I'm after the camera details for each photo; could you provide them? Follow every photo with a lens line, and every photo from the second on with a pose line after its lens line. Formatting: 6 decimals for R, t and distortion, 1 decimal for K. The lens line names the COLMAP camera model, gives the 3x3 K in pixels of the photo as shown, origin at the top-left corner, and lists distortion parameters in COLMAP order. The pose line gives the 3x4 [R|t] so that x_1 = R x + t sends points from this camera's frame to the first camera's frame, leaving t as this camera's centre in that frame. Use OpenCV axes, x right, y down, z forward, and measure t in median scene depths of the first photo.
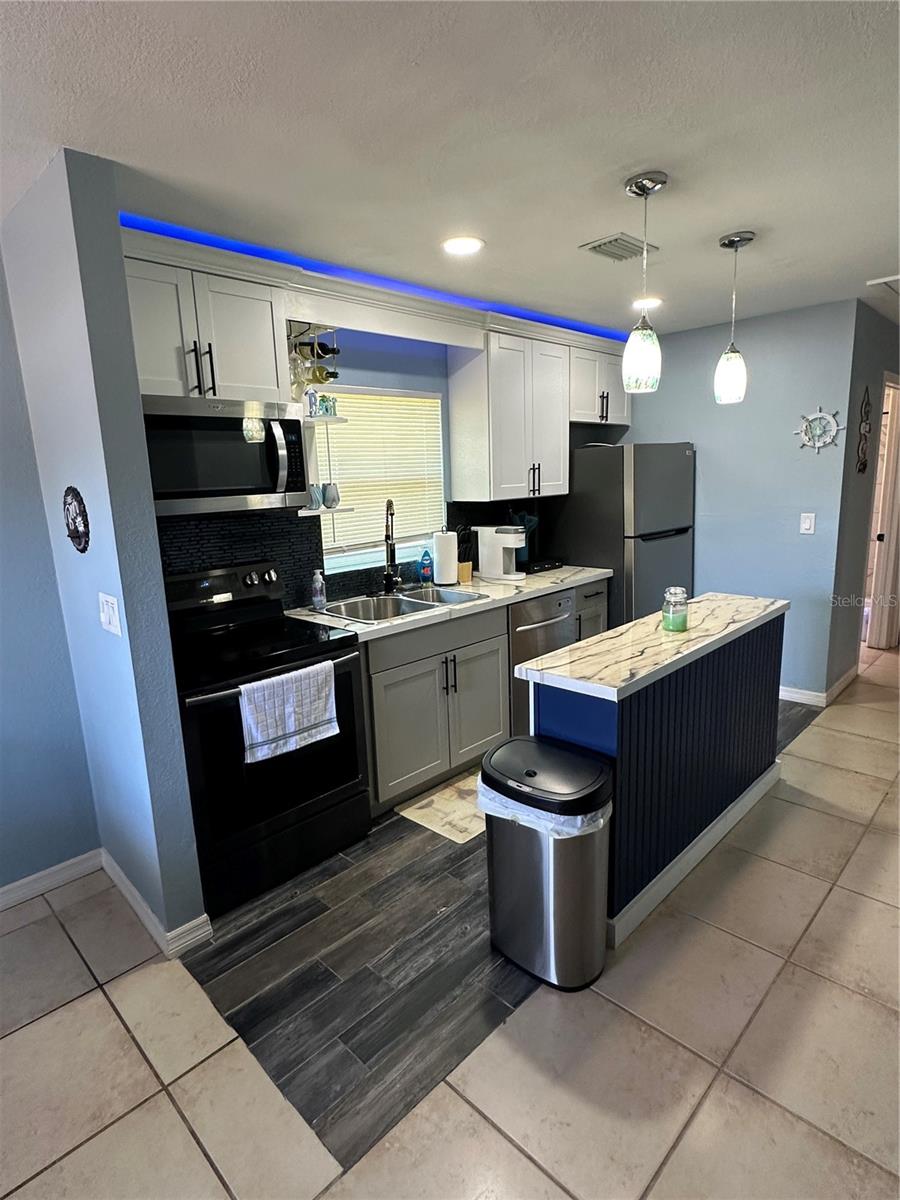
lens RADIAL K [[633.2, 0, 448.5], [0, 633.2, 600.6], [0, 0, 1]] dist [0.000242, 0.000150]
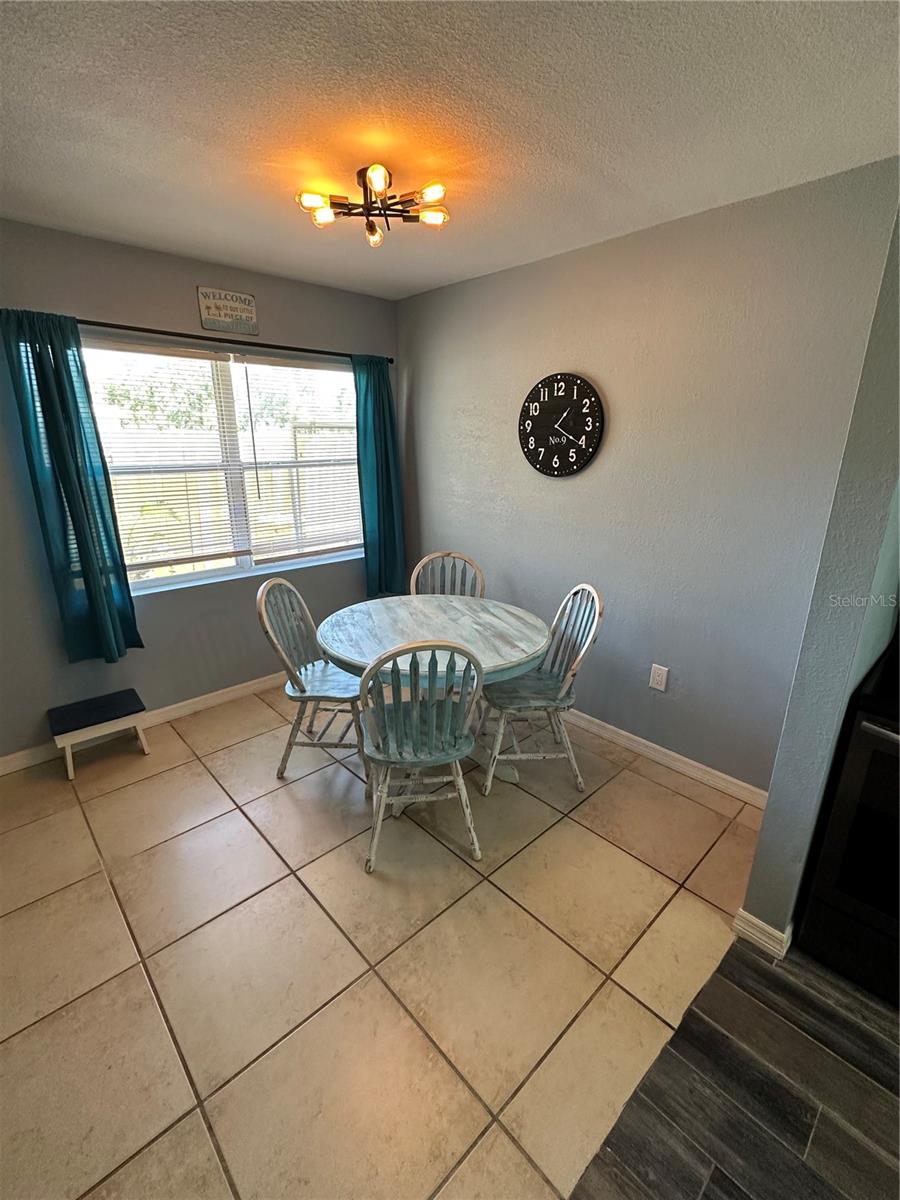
lens RADIAL K [[524.5, 0, 448.1], [0, 524.5, 599.8], [0, 0, 1]] dist [0.001277, 0.000267]
pose [[-0.040897, 0.336270, -0.940877, 0.221642], [-0.189617, 0.921940, 0.337744, -0.136674], [0.981006, 0.192219, 0.026058, 0.487199]]
